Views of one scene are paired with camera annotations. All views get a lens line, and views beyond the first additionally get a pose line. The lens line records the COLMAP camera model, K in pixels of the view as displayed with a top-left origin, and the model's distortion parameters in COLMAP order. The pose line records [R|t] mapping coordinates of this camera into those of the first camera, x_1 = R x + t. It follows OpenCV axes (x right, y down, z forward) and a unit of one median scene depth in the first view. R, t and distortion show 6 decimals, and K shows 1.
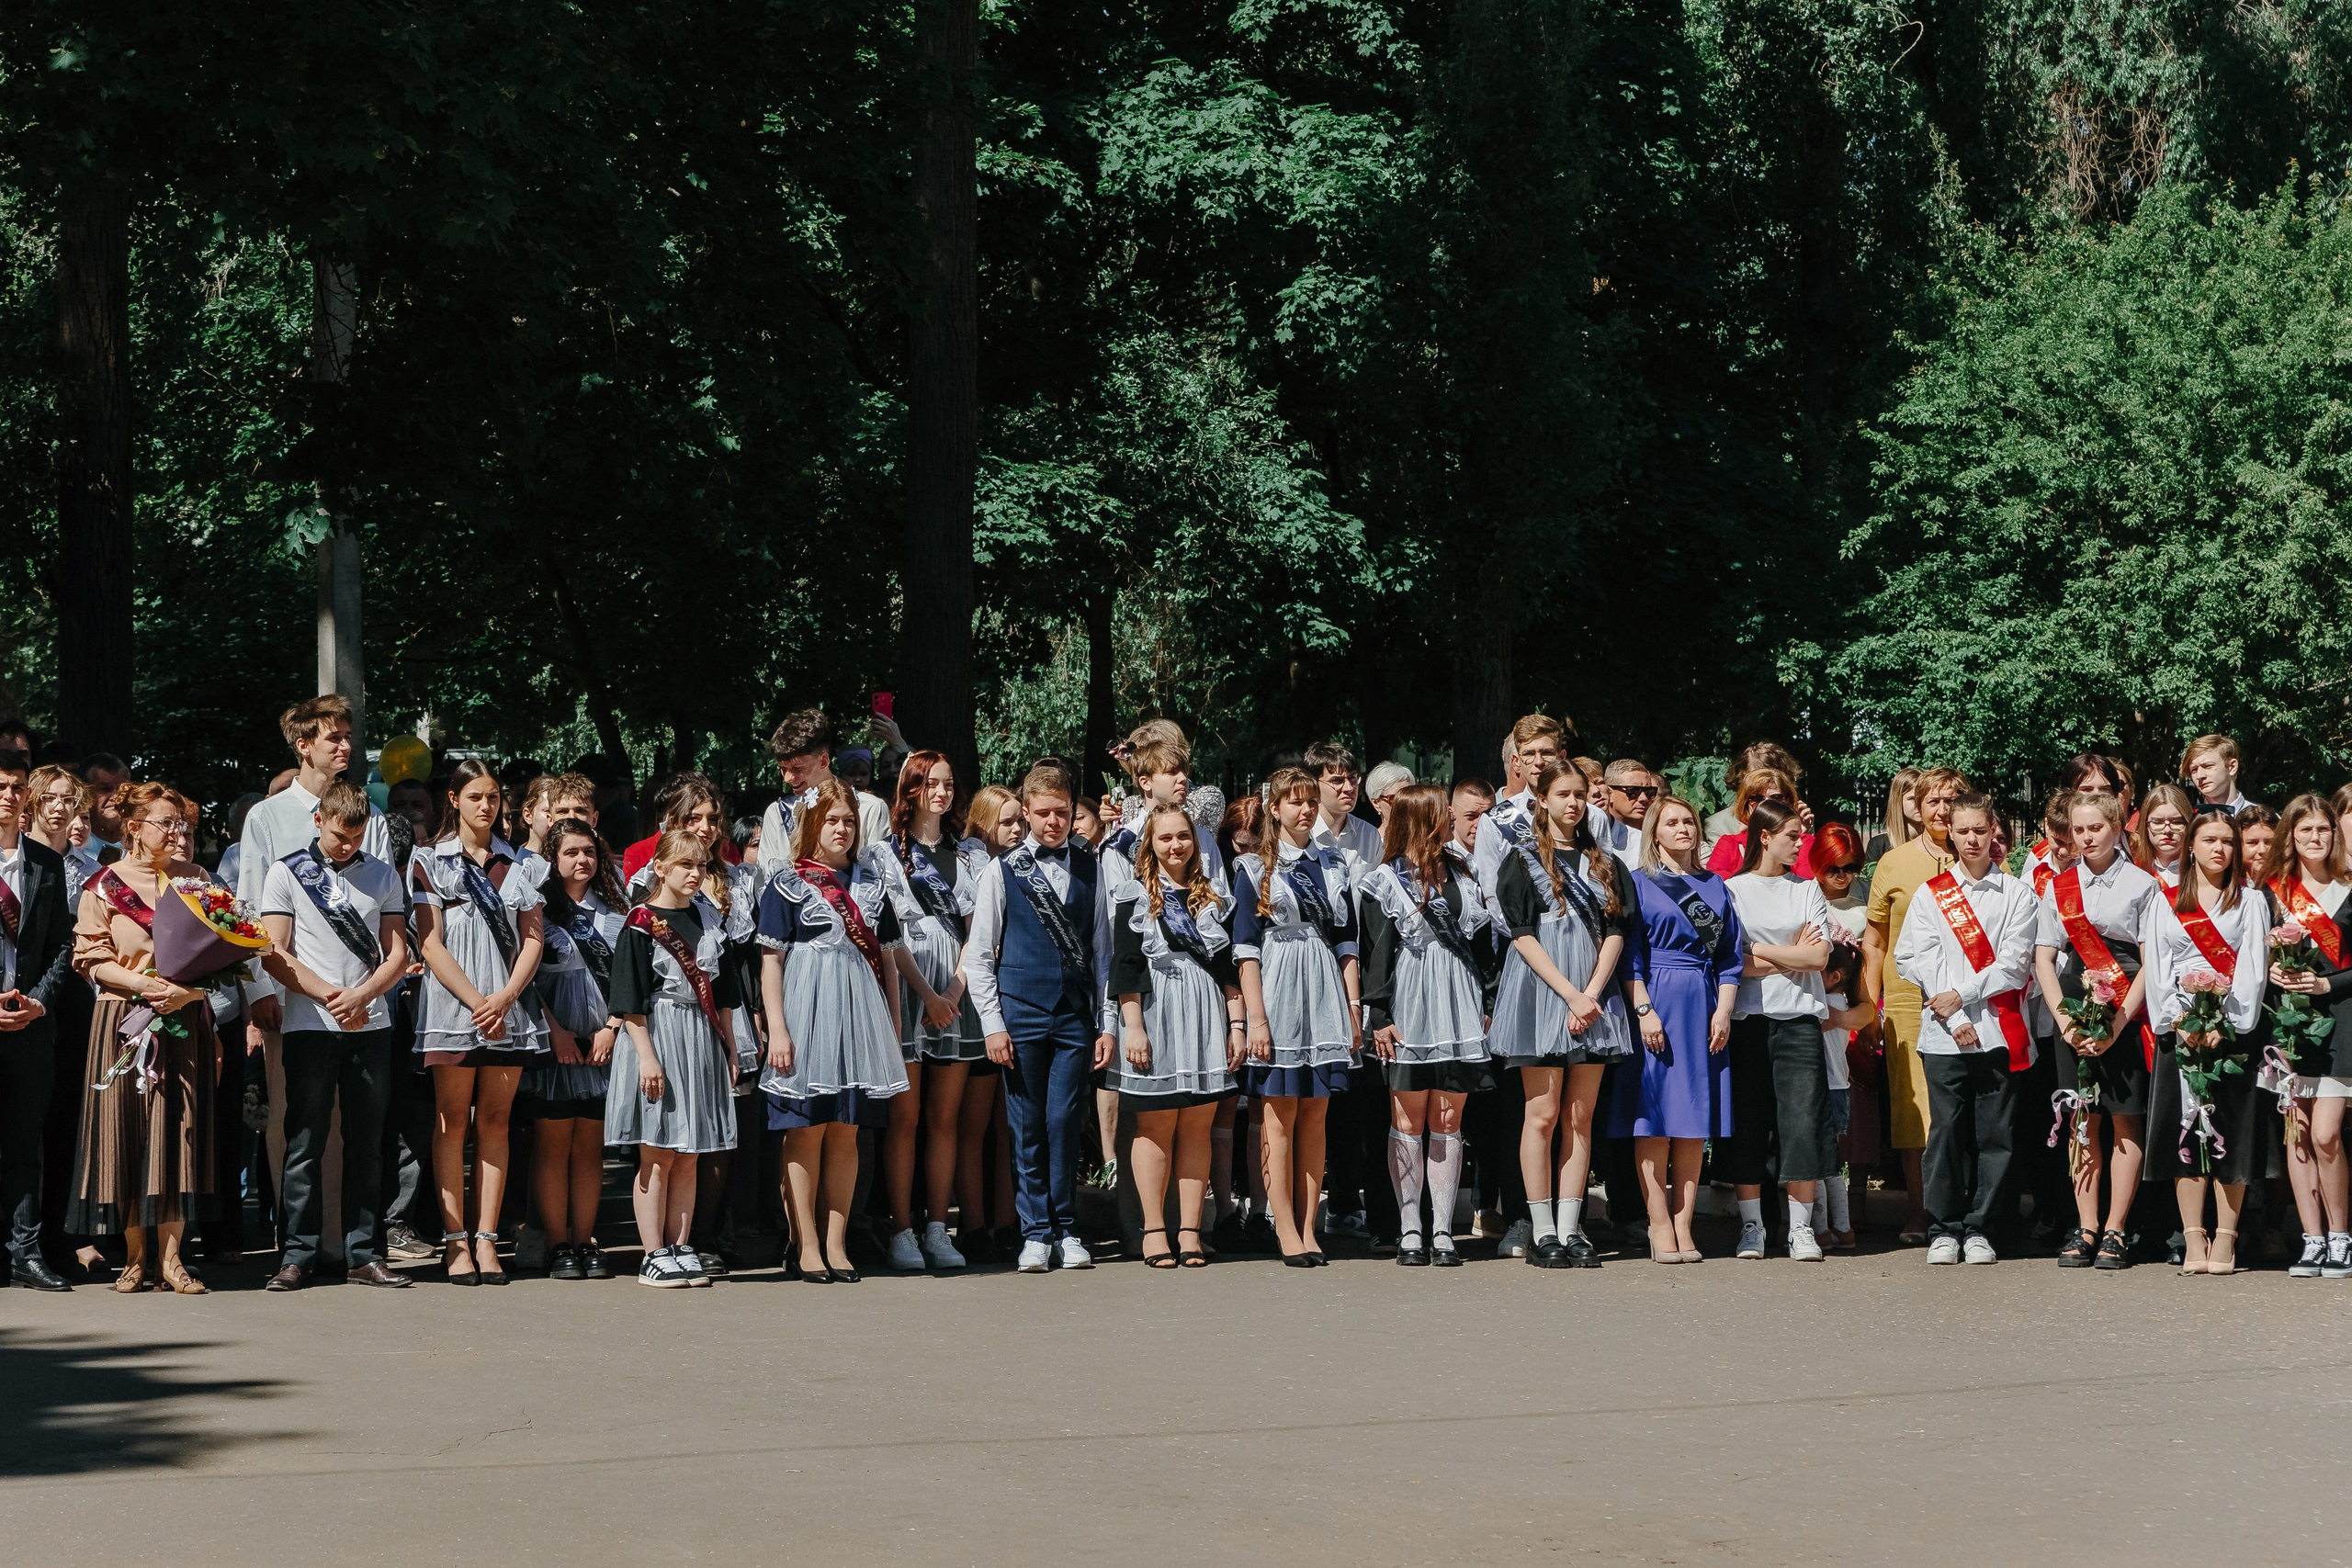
lens RADIAL K [[6675.6, 0, 1179.5], [0, 6675.6, 802.3], [0, 0, 1]] dist [-0.429987, 0.000000]
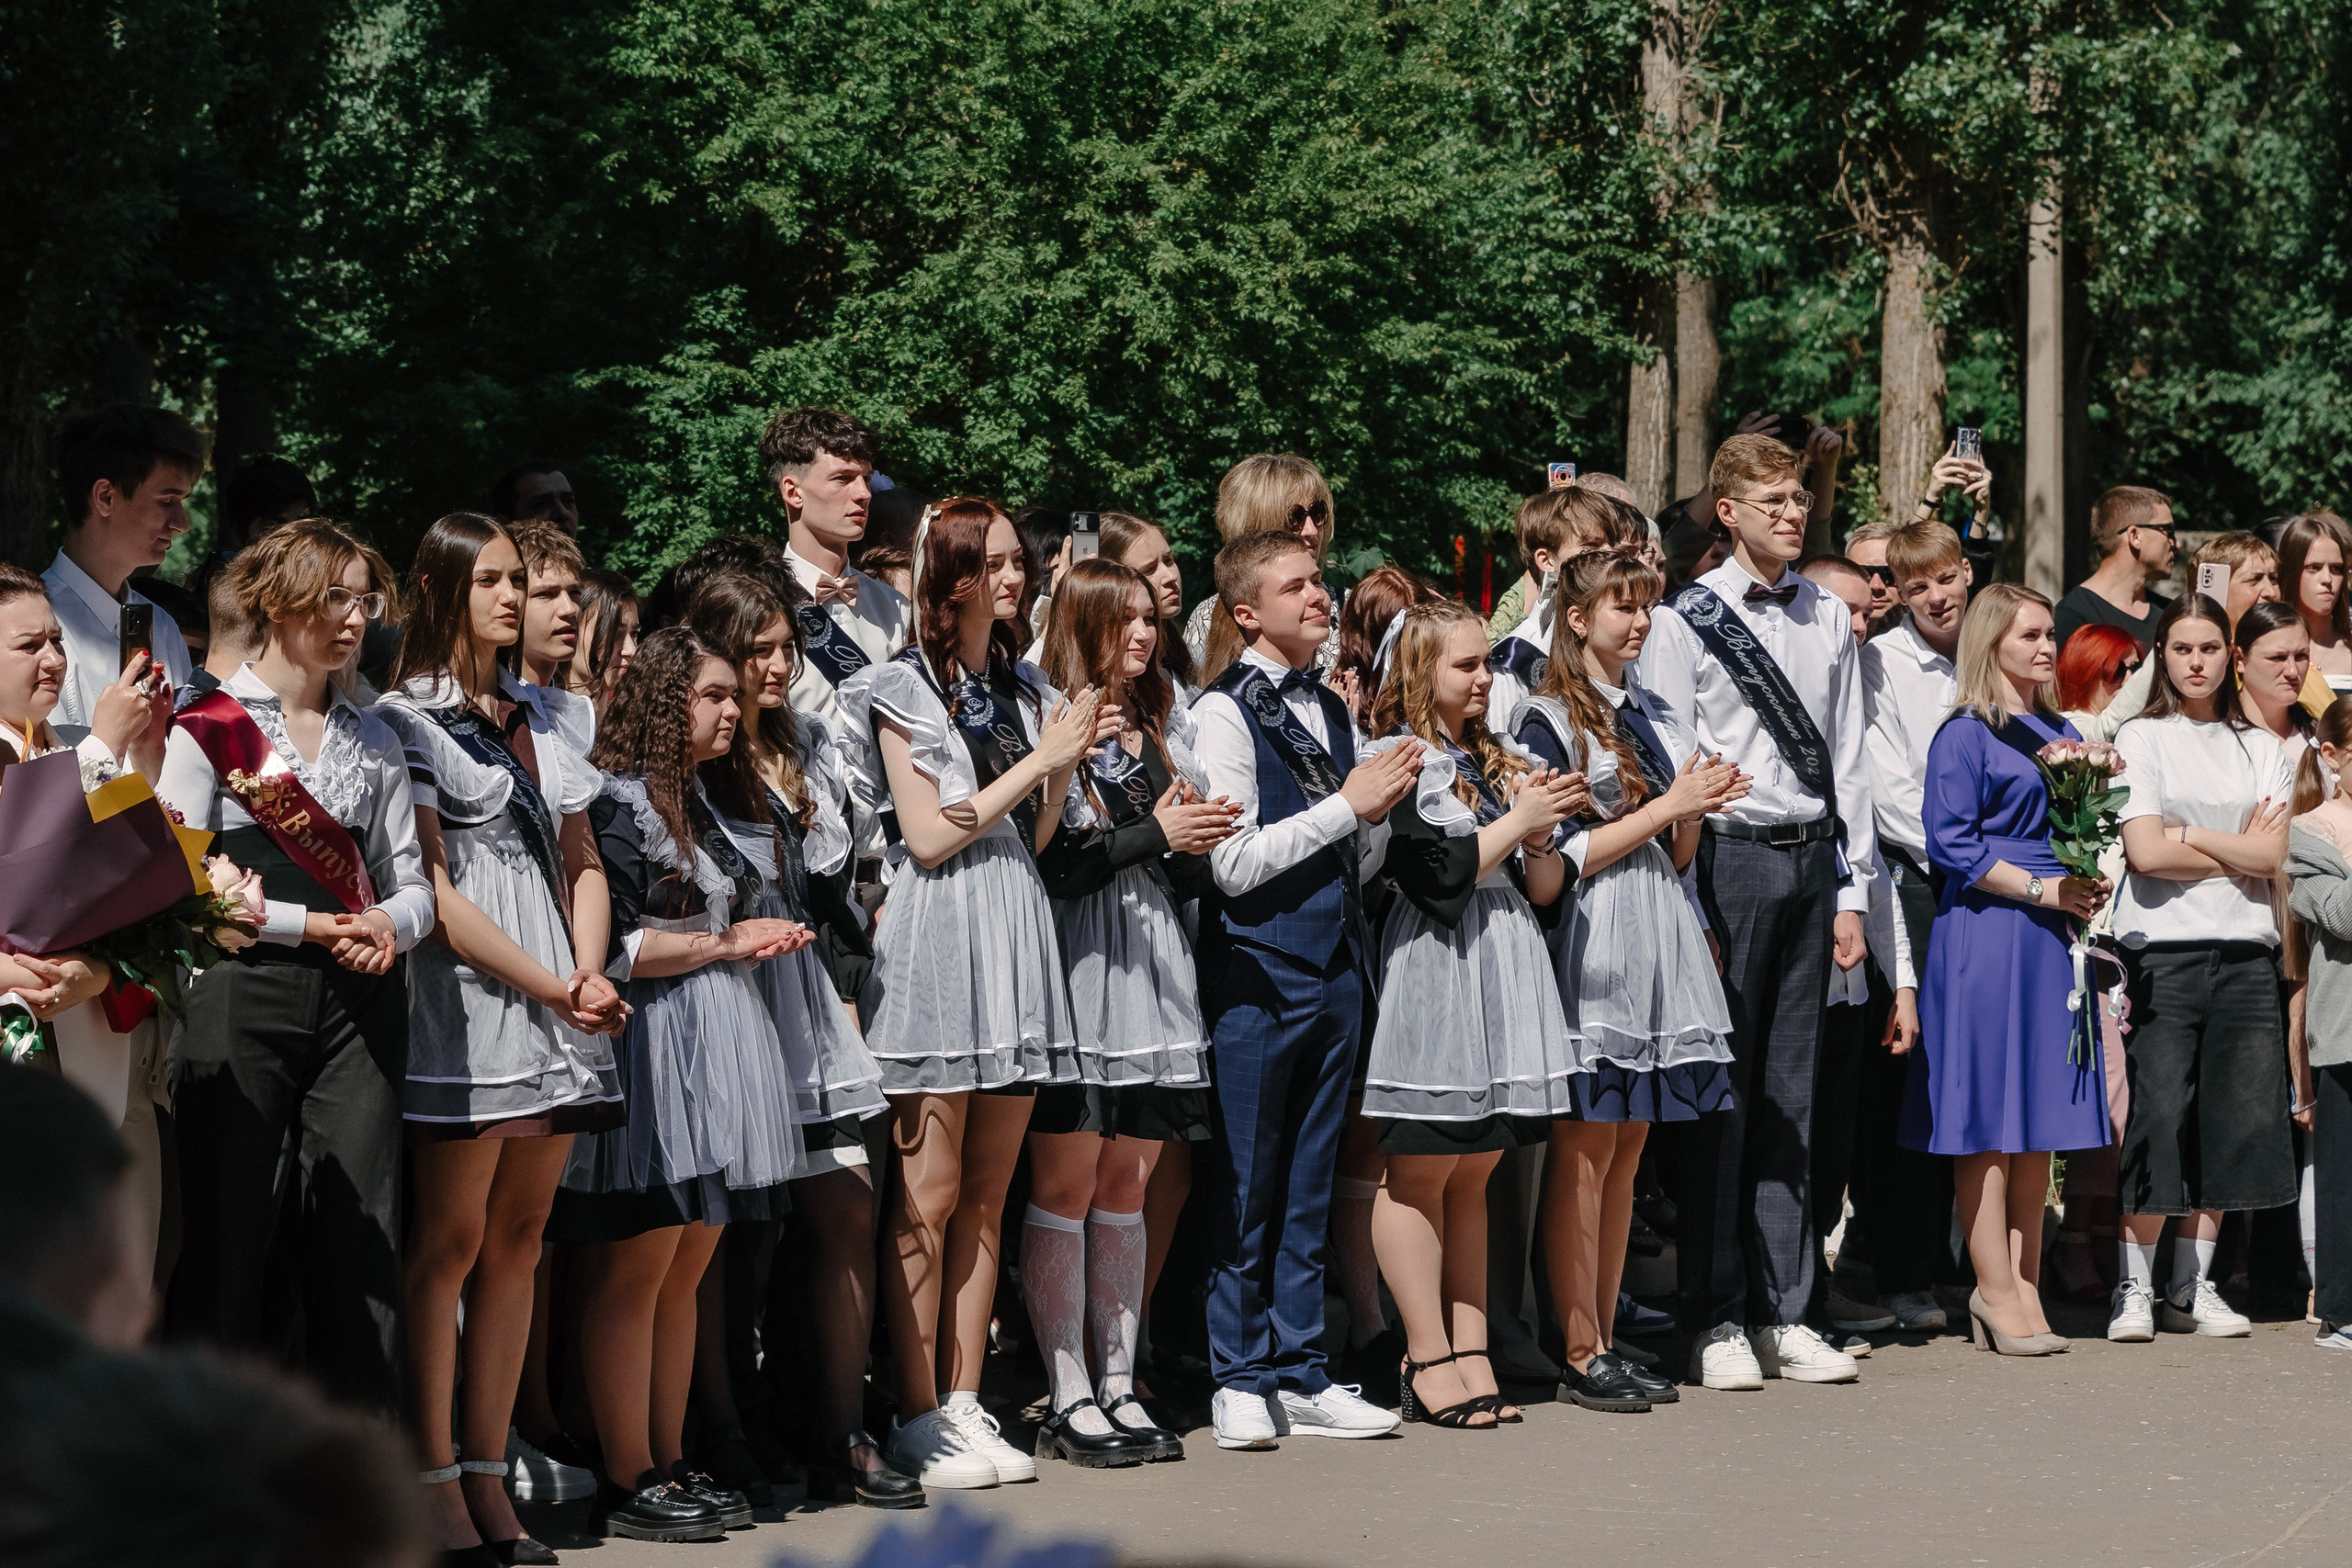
lens RADIAL K [[6675.6, 0, 1176.8], [0, 6675.6, 782.4], [0, 0, 1]] dist [-0.429987, 0.000000]
pose [[0.875346, -0.014954, 0.483265, -0.190839], [0.001911, 0.999621, 0.027469, 0.000064], [-0.483493, -0.023121, 0.875043, 0.341869]]
